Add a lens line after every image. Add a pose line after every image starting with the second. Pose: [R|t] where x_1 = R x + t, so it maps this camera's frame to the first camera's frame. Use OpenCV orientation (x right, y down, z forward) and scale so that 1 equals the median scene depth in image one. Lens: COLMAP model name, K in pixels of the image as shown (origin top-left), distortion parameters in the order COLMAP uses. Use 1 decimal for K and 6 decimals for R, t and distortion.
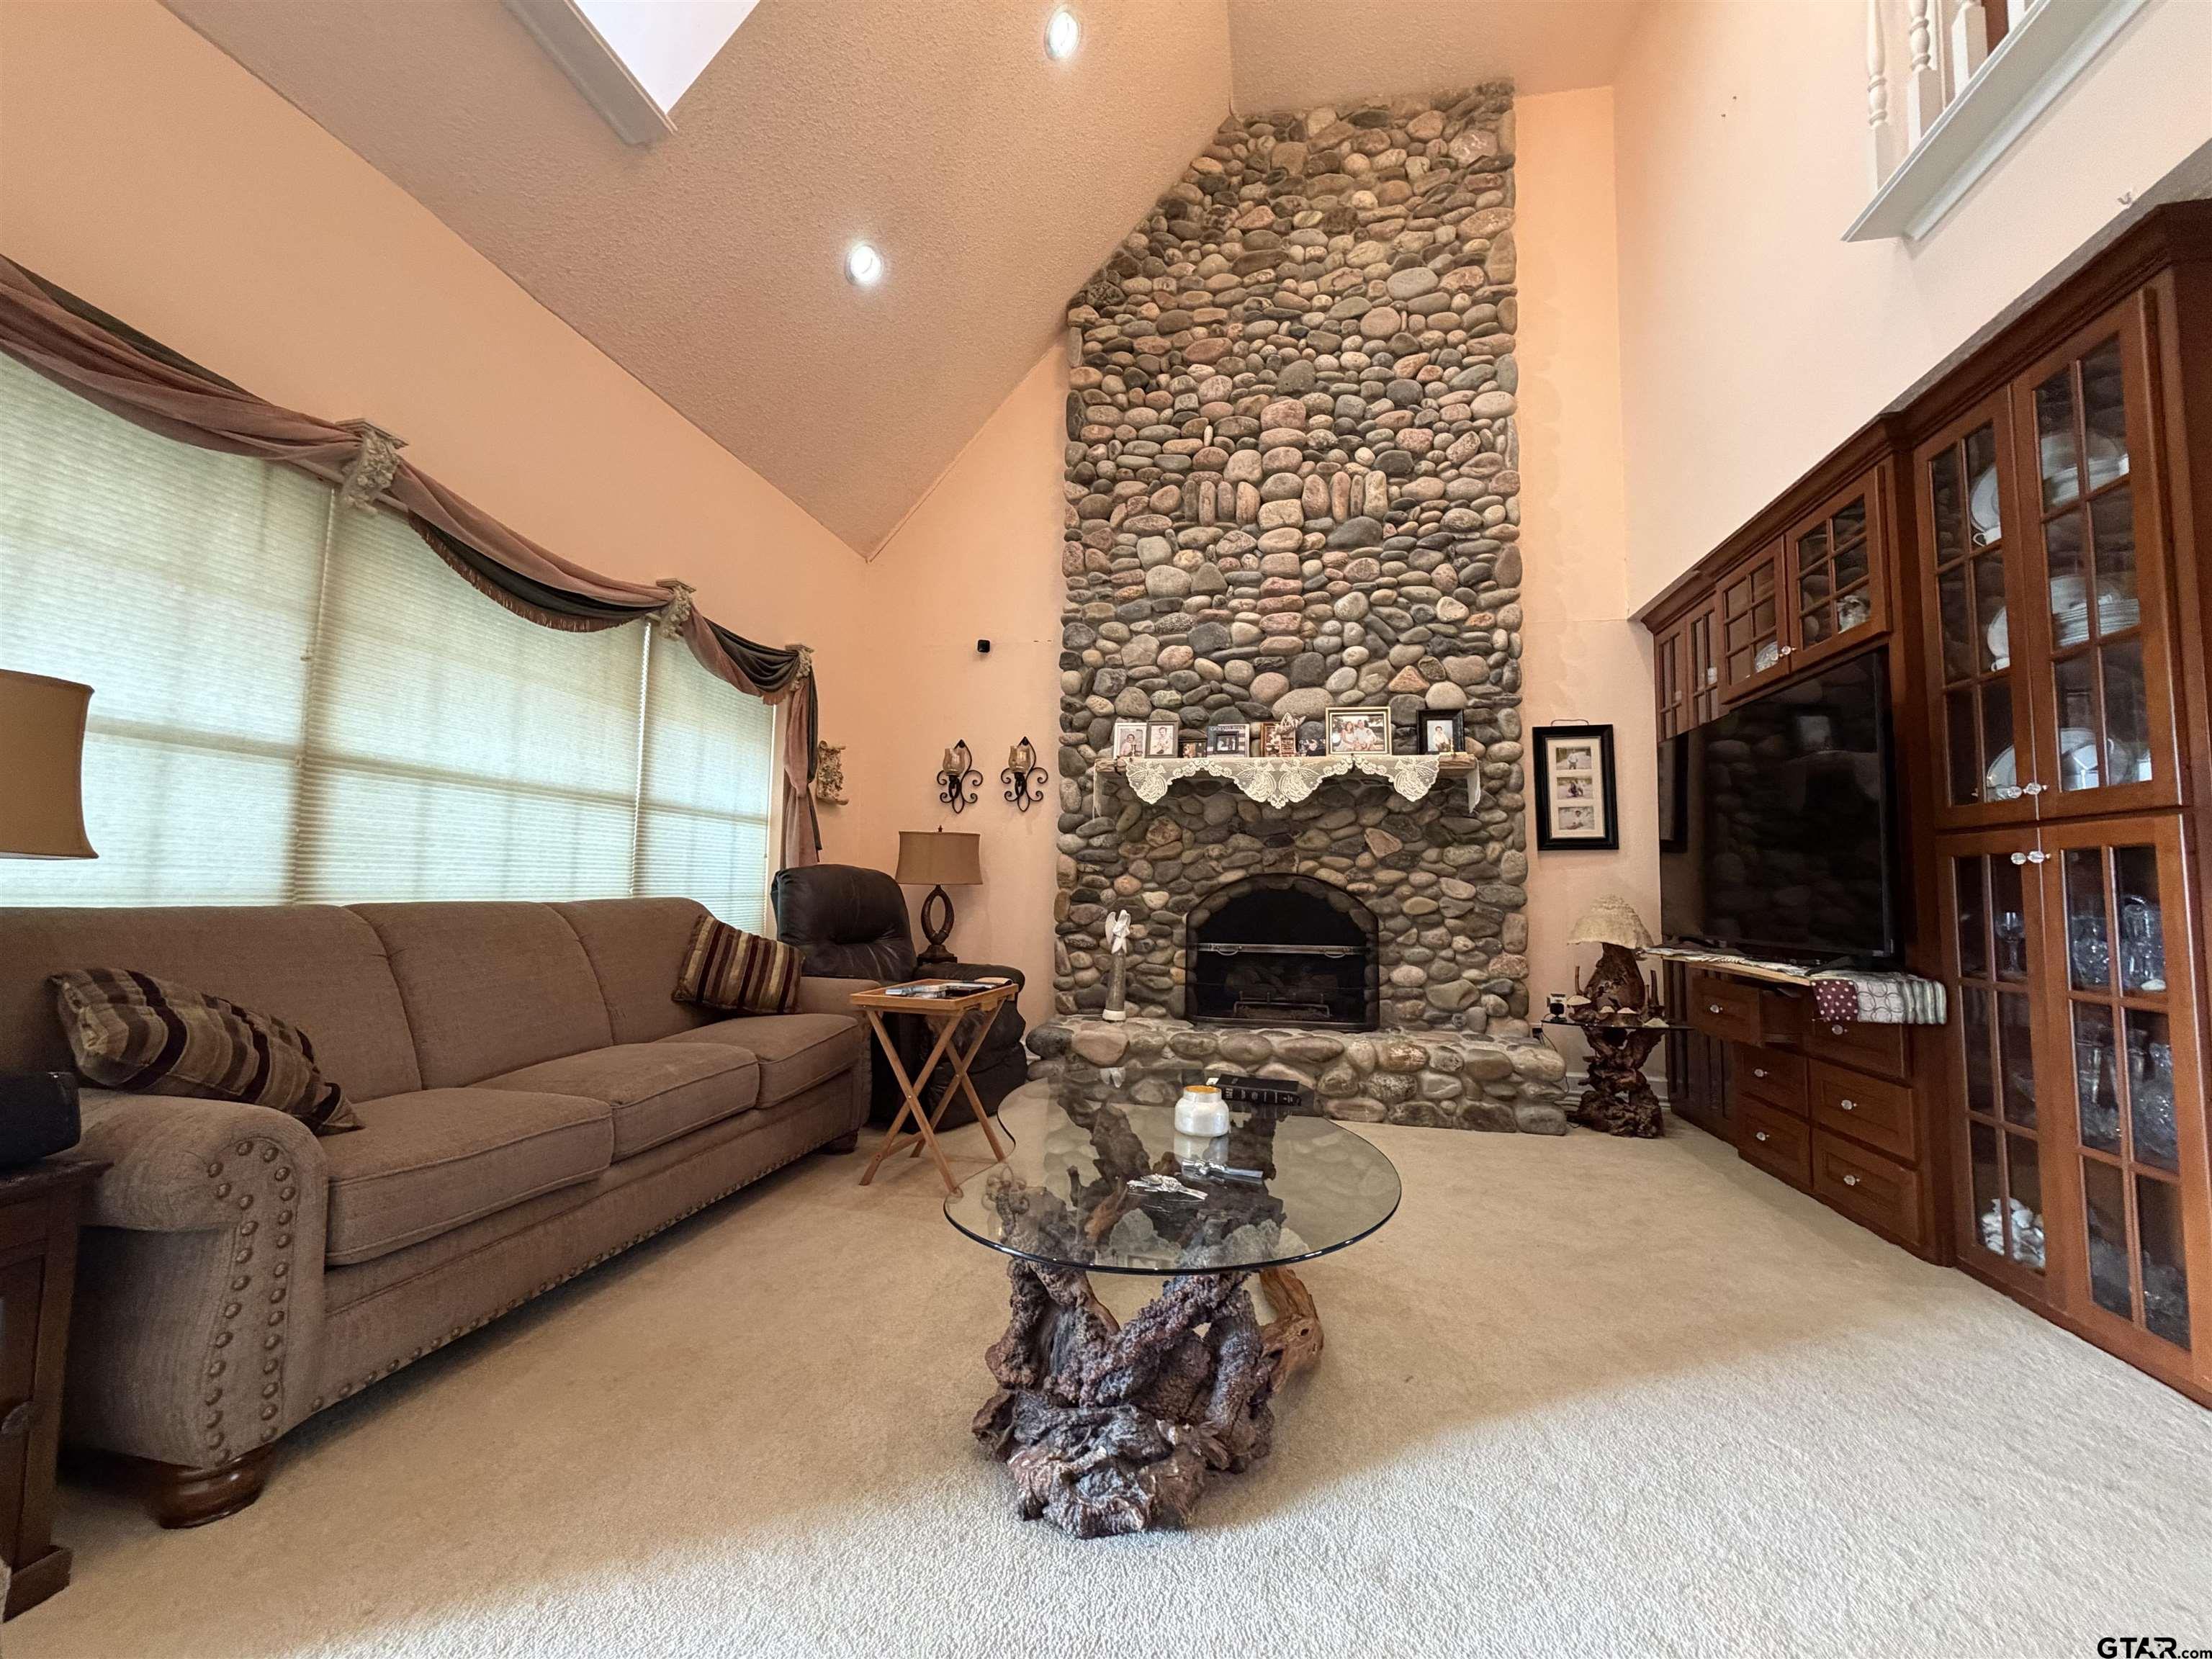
lens RADIAL K [[883.7, 0, 1106.0], [0, 883.7, 829.5], [0, 0, 1]] dist [0.003448, -0.003105]
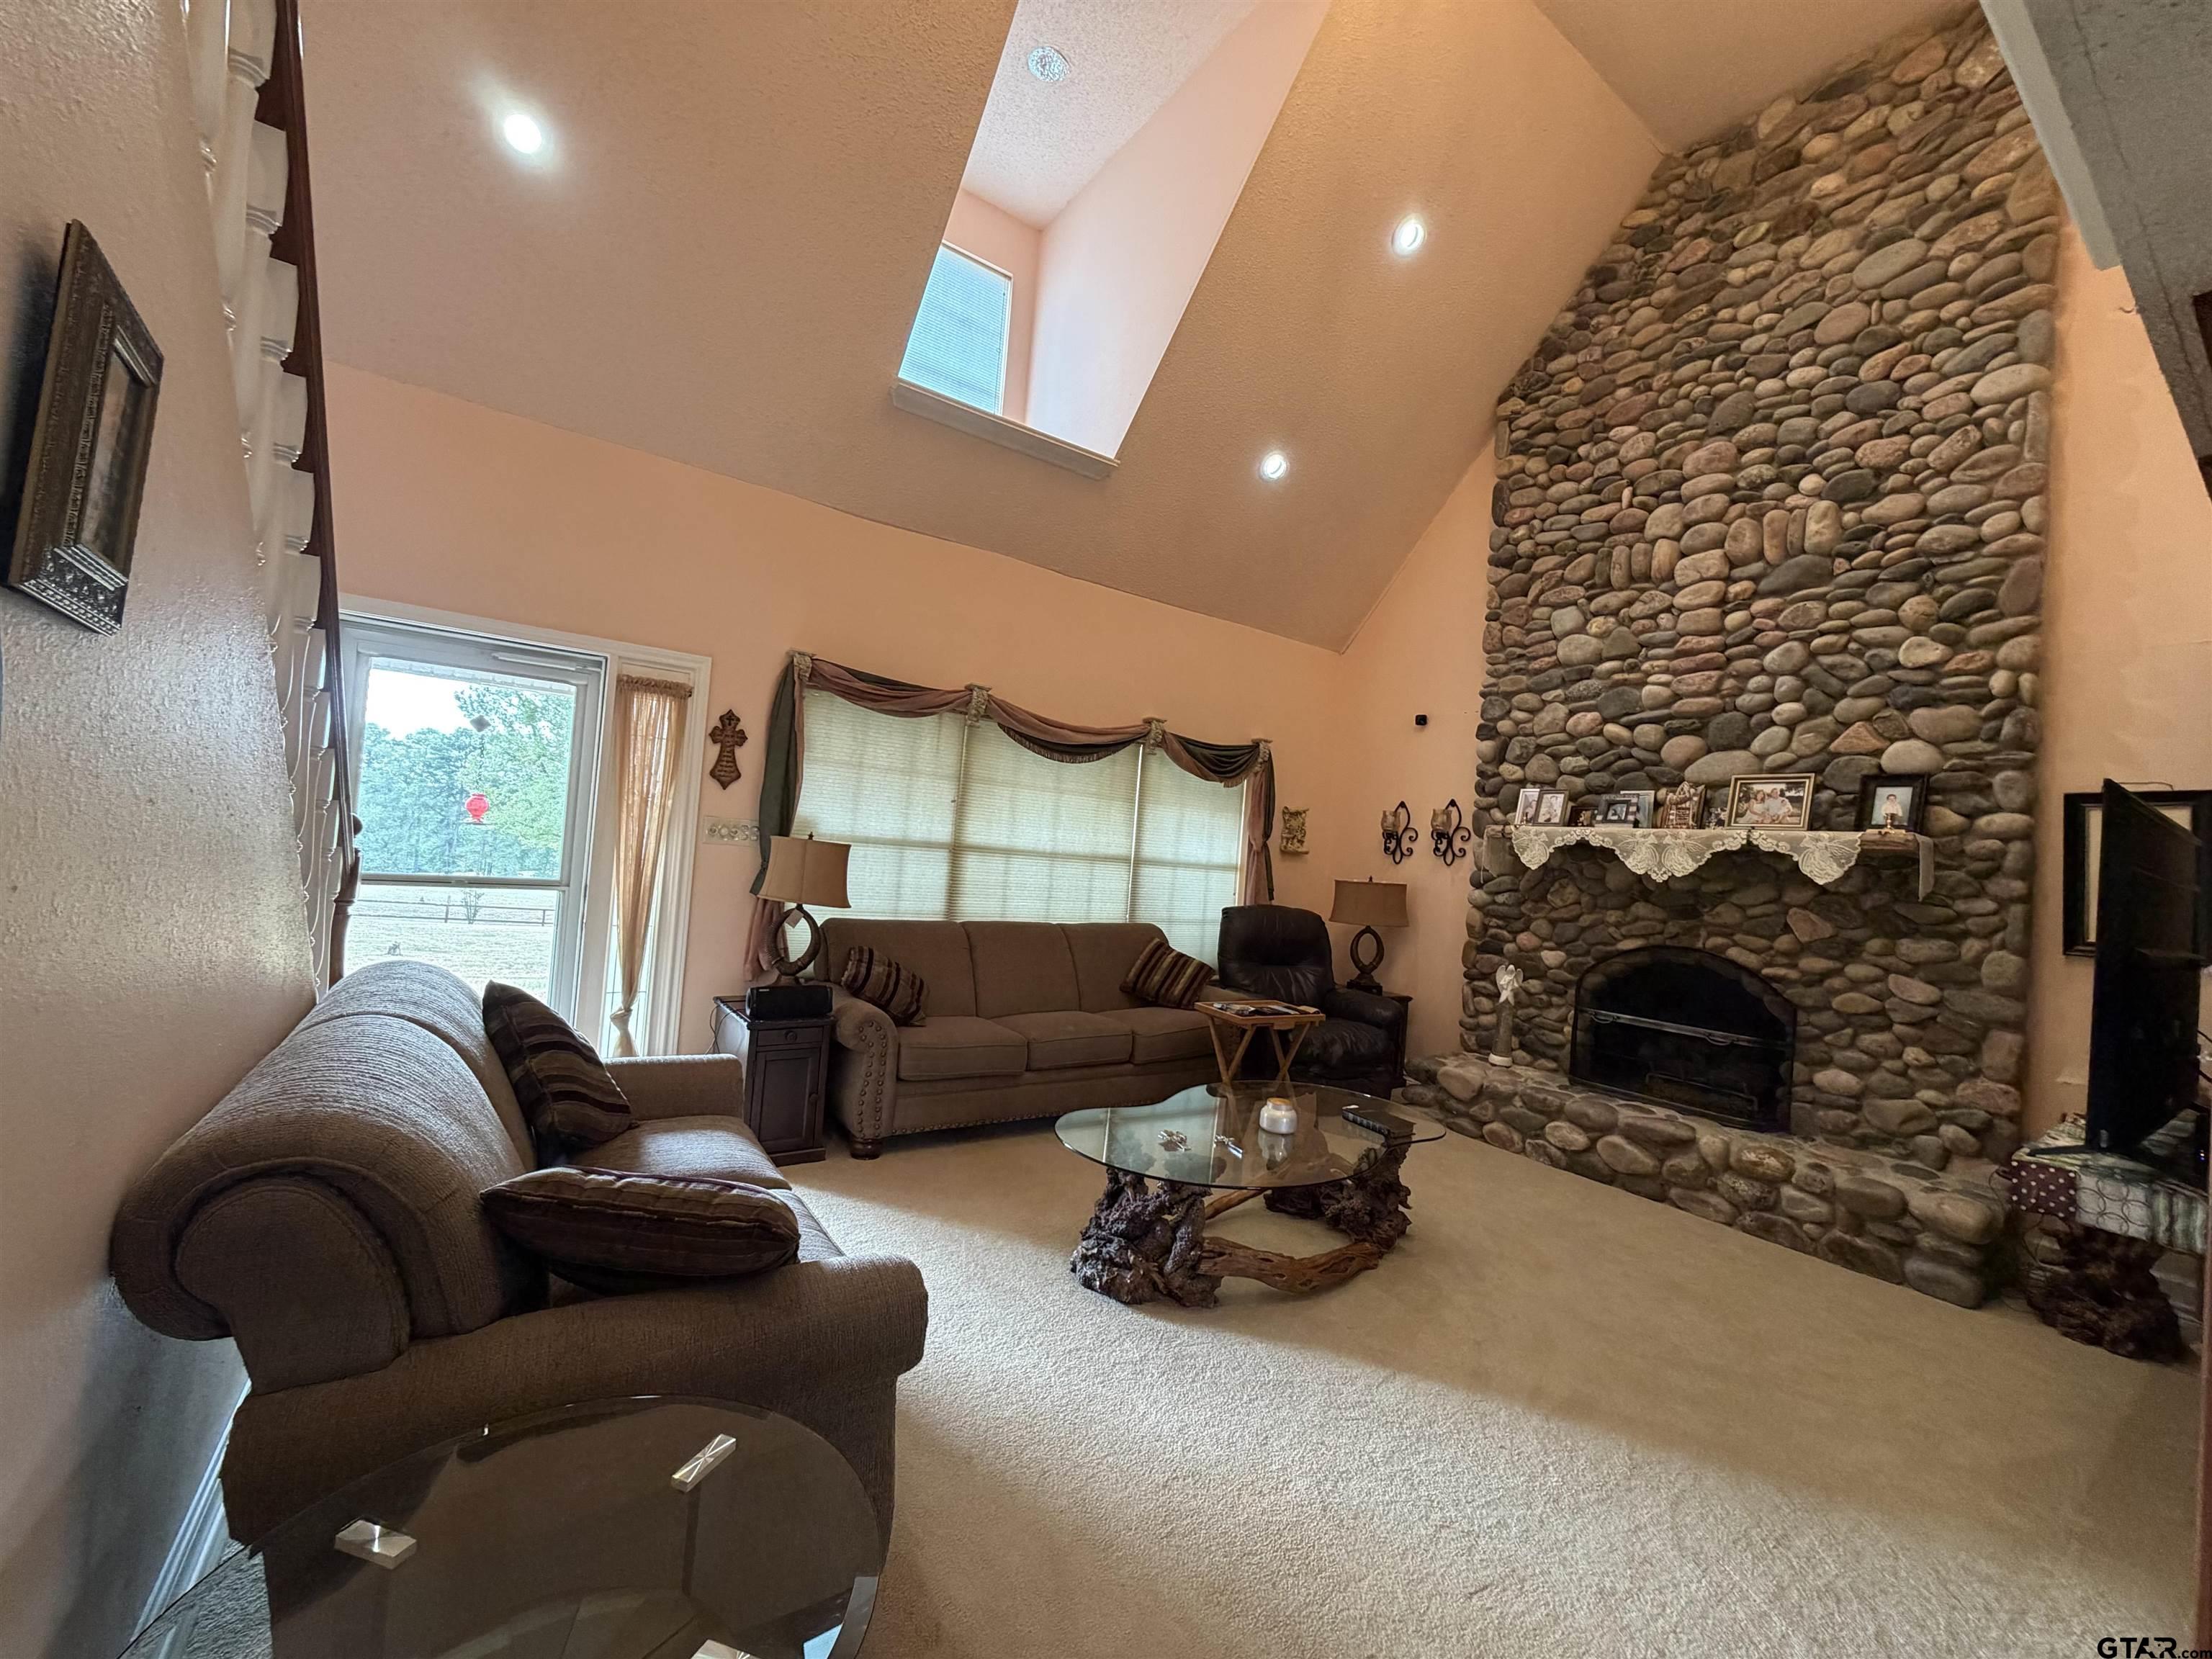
lens RADIAL K [[883.7, 0, 1106.0], [0, 883.7, 829.5], [0, 0, 1]] dist [0.003448, -0.003105]
pose [[0.714639, 0.017726, -0.699269, 0.416331], [-0.013862, 0.999841, 0.011178, -0.079486], [0.699356, 0.001705, 0.714771, -0.122087]]
